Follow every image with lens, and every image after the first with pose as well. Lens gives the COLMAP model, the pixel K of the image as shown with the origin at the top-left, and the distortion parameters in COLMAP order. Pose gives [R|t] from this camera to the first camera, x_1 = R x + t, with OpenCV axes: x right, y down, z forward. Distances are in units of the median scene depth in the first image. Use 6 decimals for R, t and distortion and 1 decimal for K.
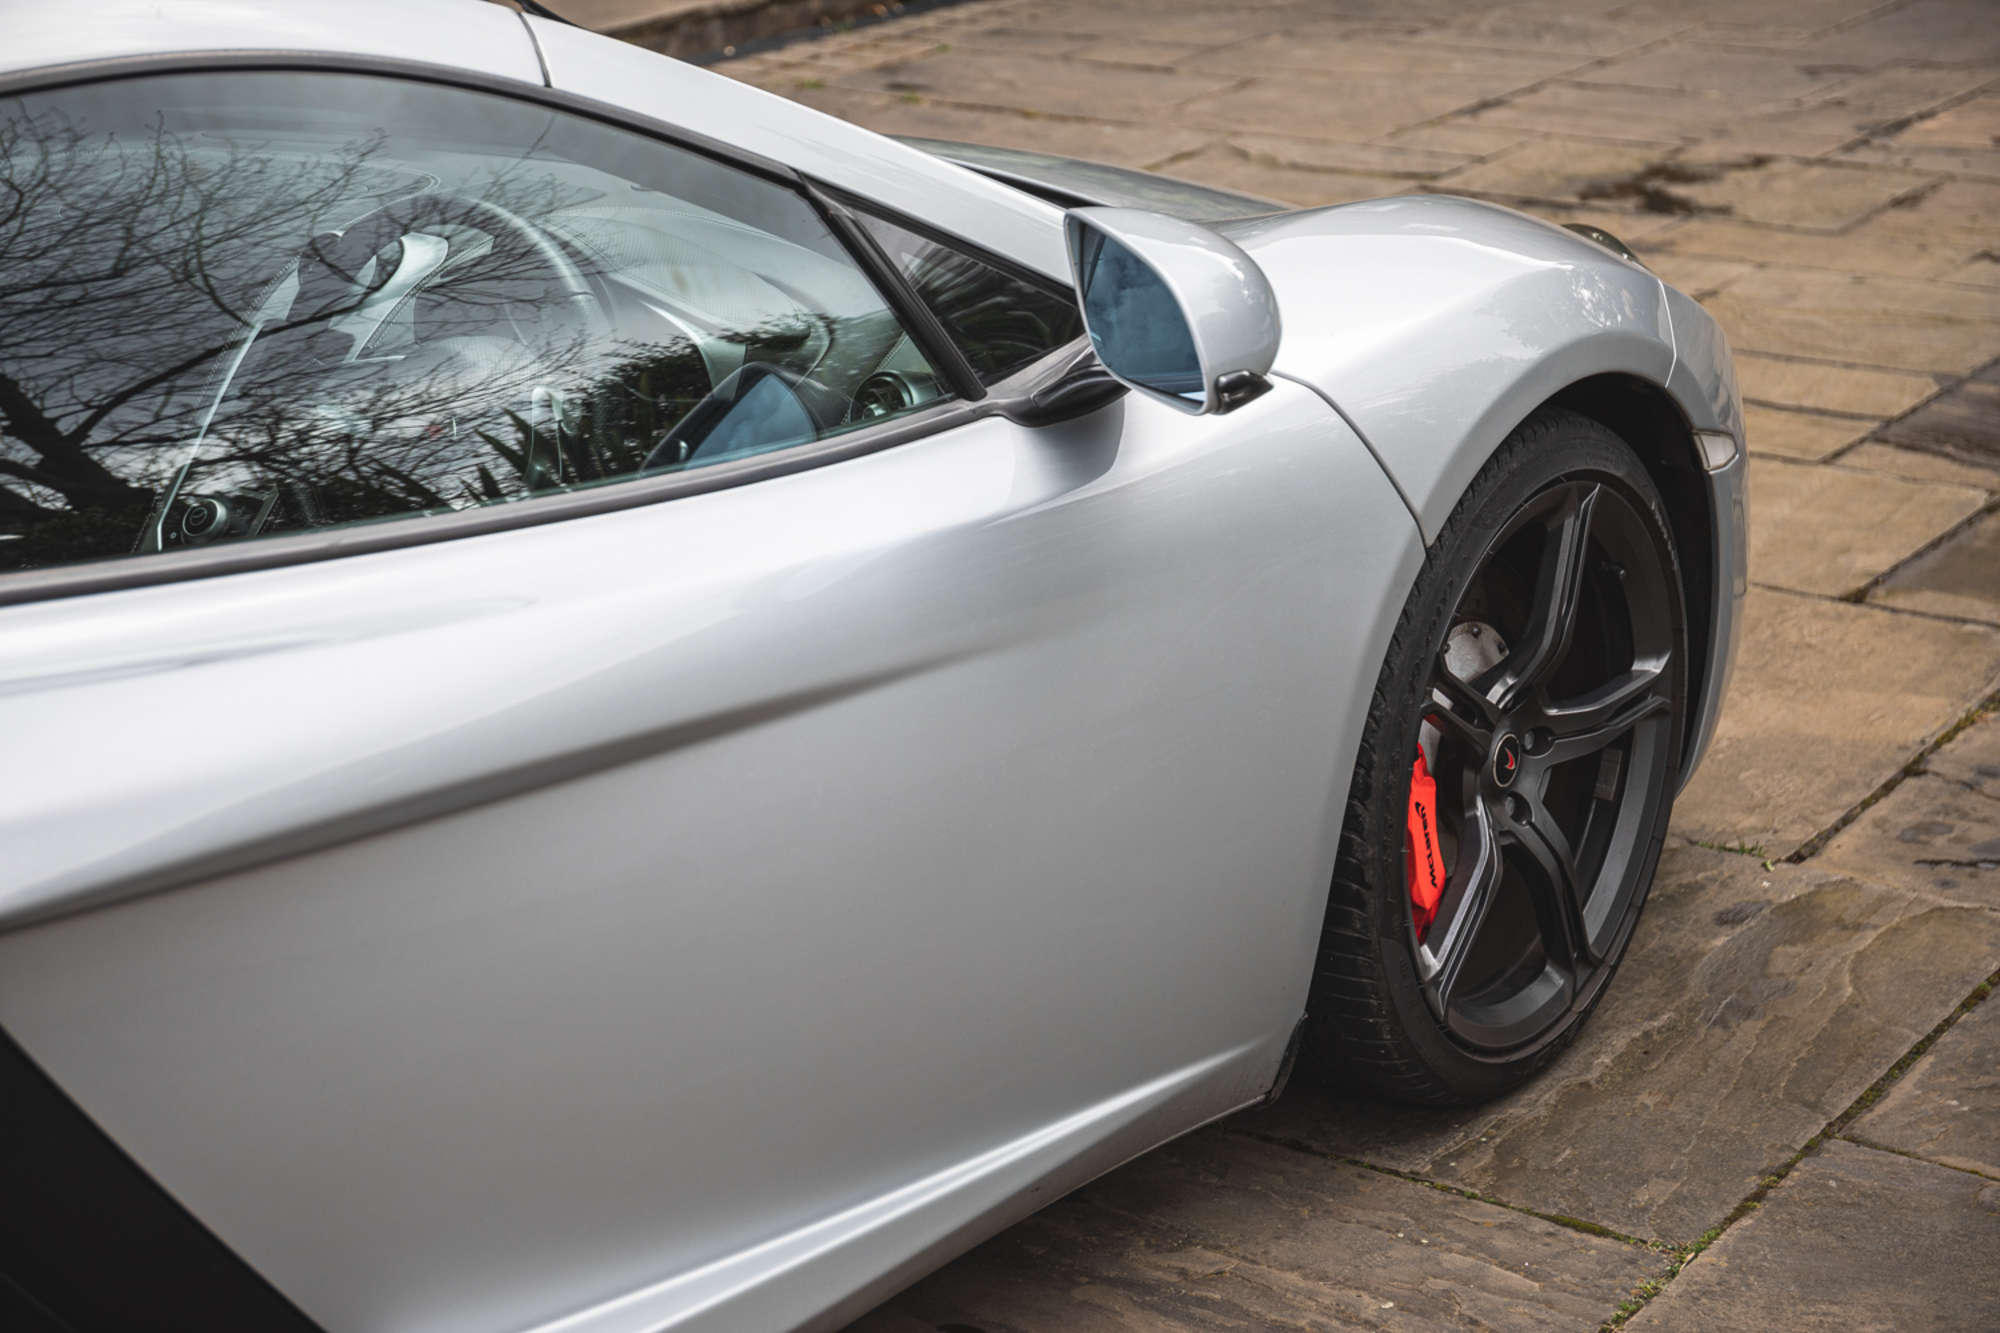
lens RADIAL K [[3649.1, 0, 1002.4], [0, 3649.1, 666.4], [0, 0, 1]] dist [0.132361, 0.000000]
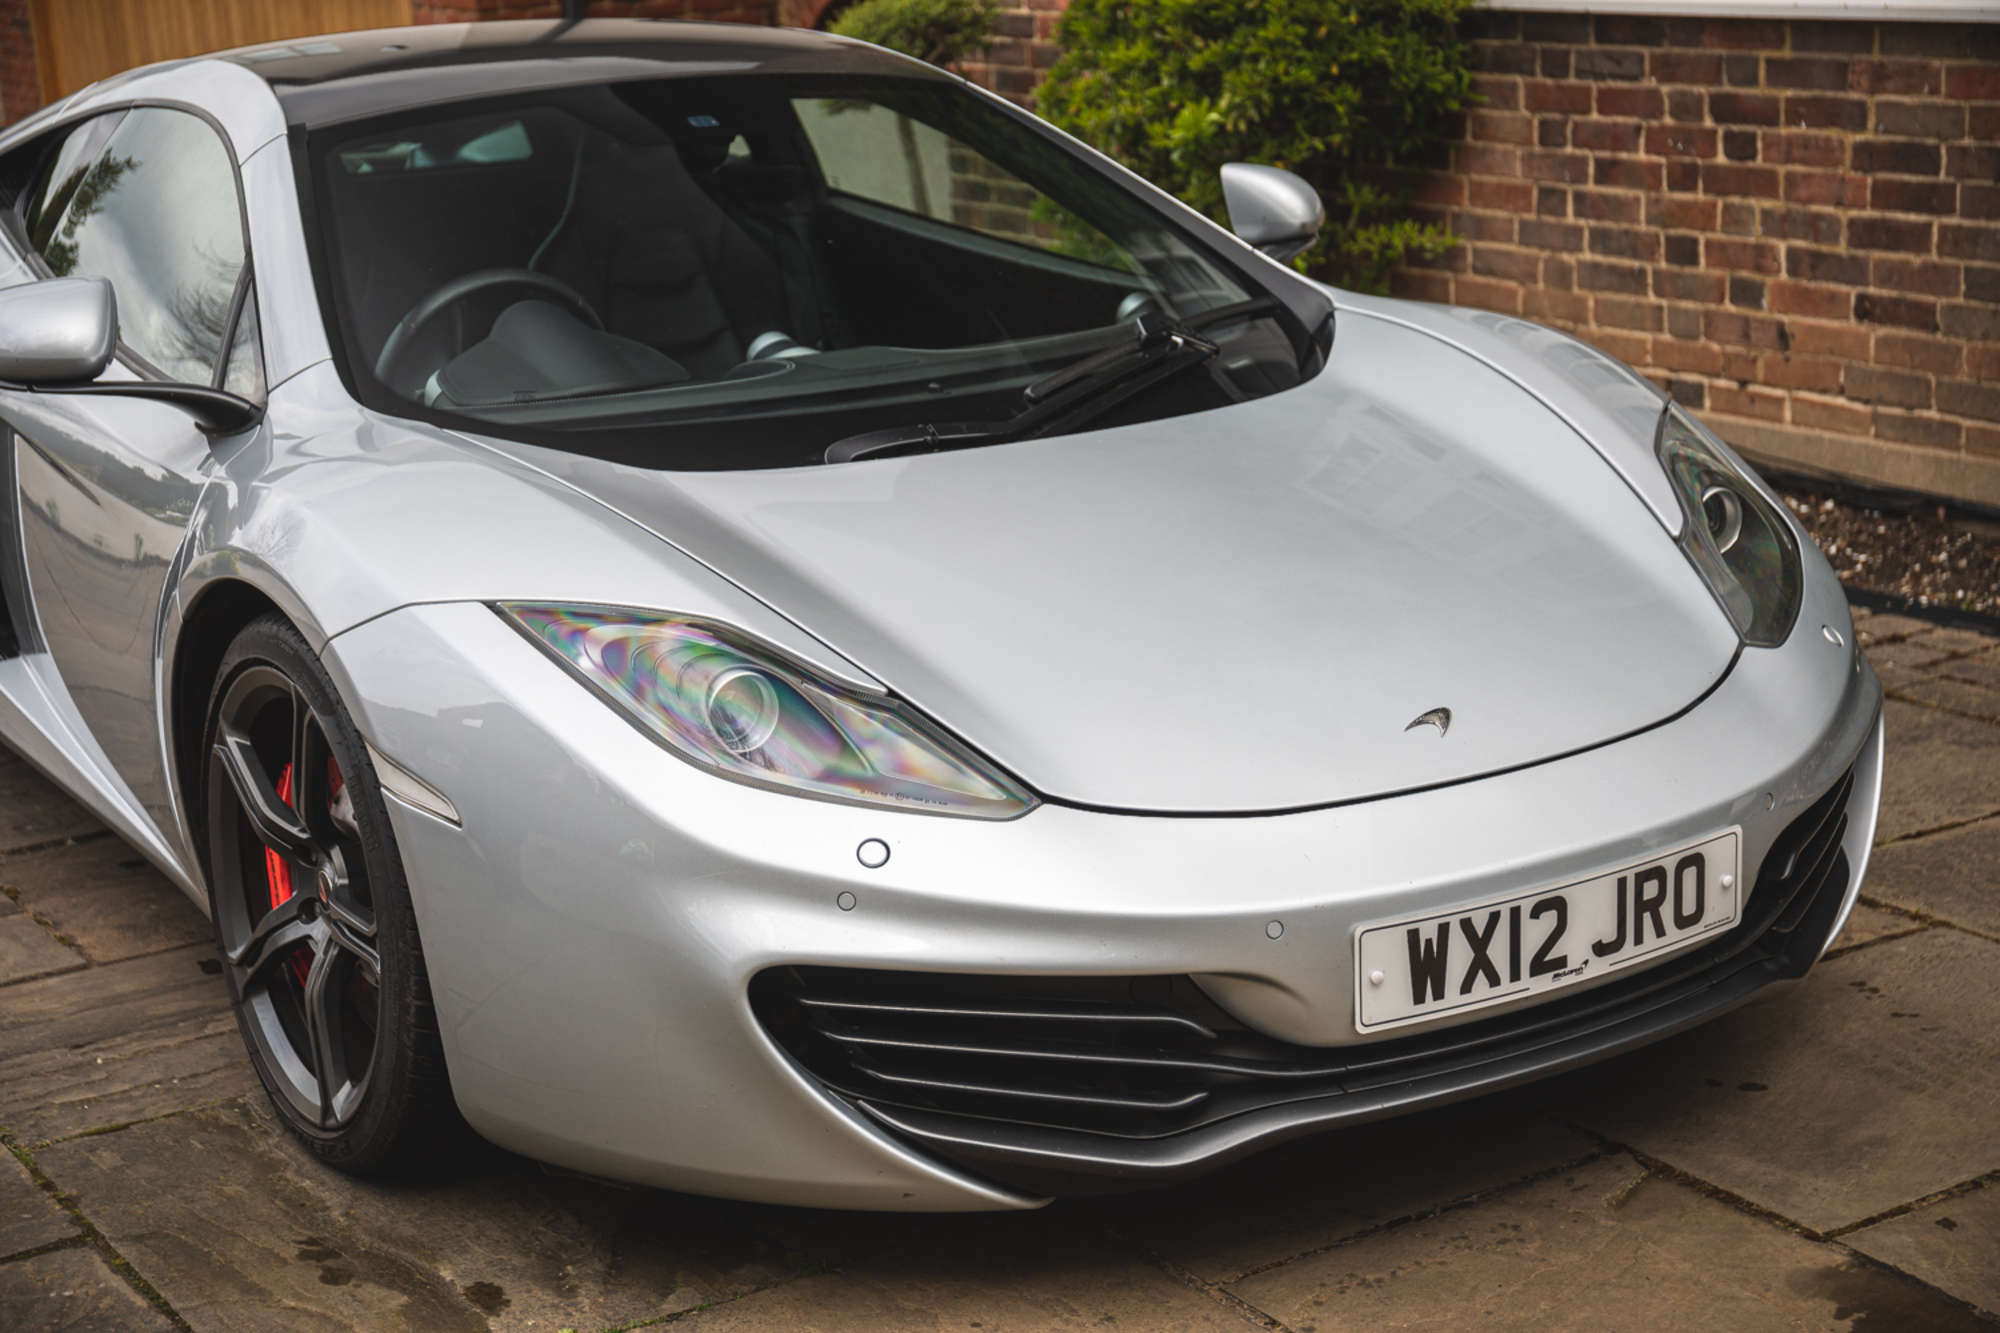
lens RADIAL K [[3110.6, 0, 1007.3], [0, 3110.6, 667.6], [0, 0, 1]] dist [0.070106, 0.000000]
pose [[-0.355591, 0.254726, -0.899260, 0.980707], [-0.277493, 0.889988, 0.361828, -0.484095], [0.892498, 0.378201, -0.245787, 1.435872]]
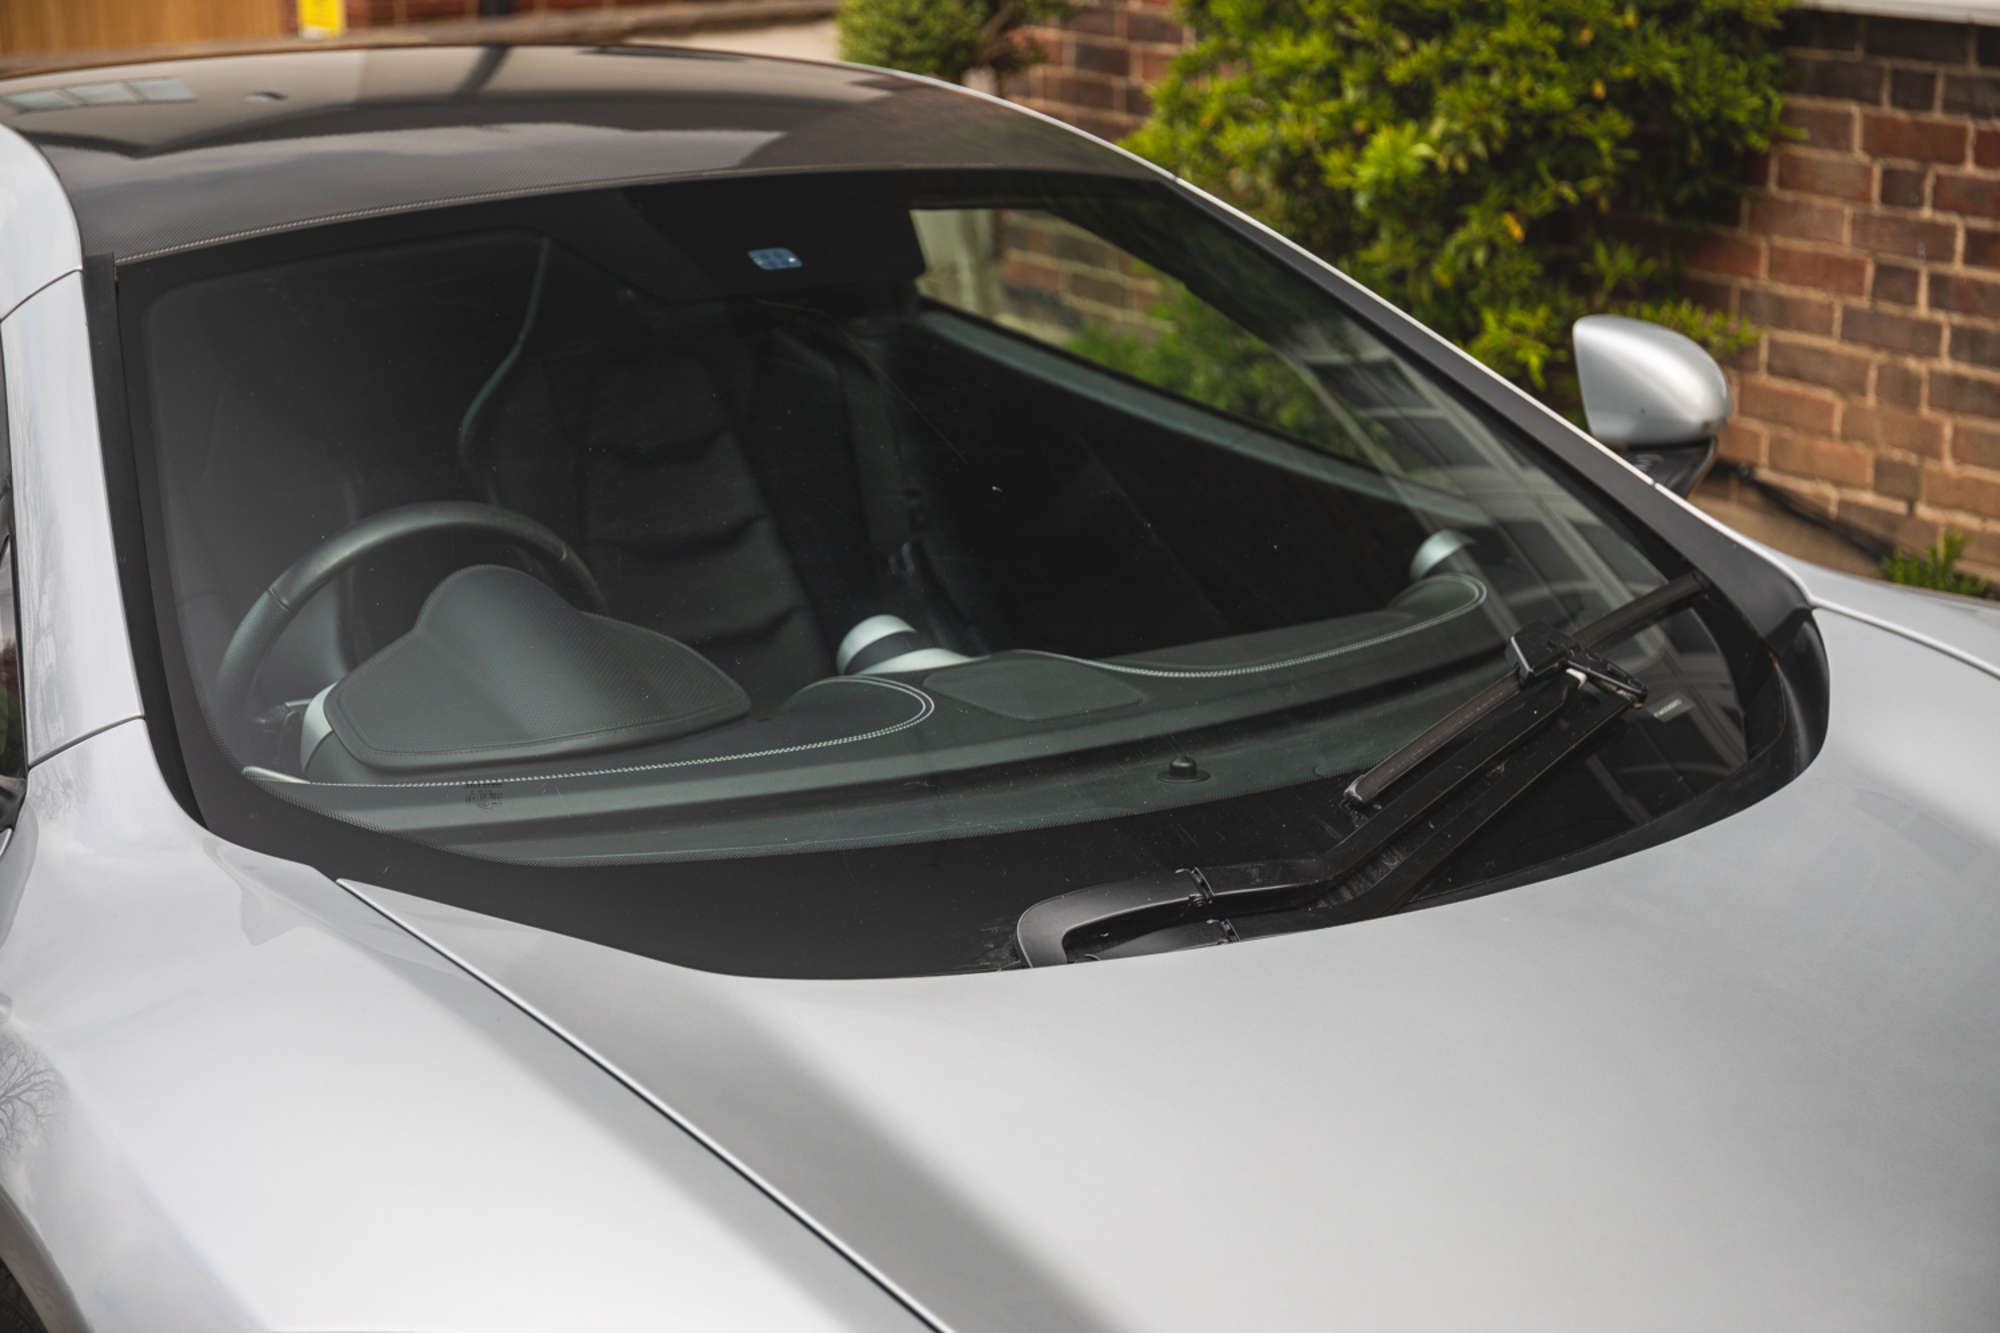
lens RADIAL K [[3649.1, 0, 1010.1], [0, 3649.1, 674.0], [0, 0, 1]] dist [0.132361, 0.000000]
pose [[-0.347629, 0.249489, -0.903830, 0.639254], [-0.313141, 0.877712, 0.362719, -0.442827], [0.883797, 0.409118, -0.226993, 1.221679]]
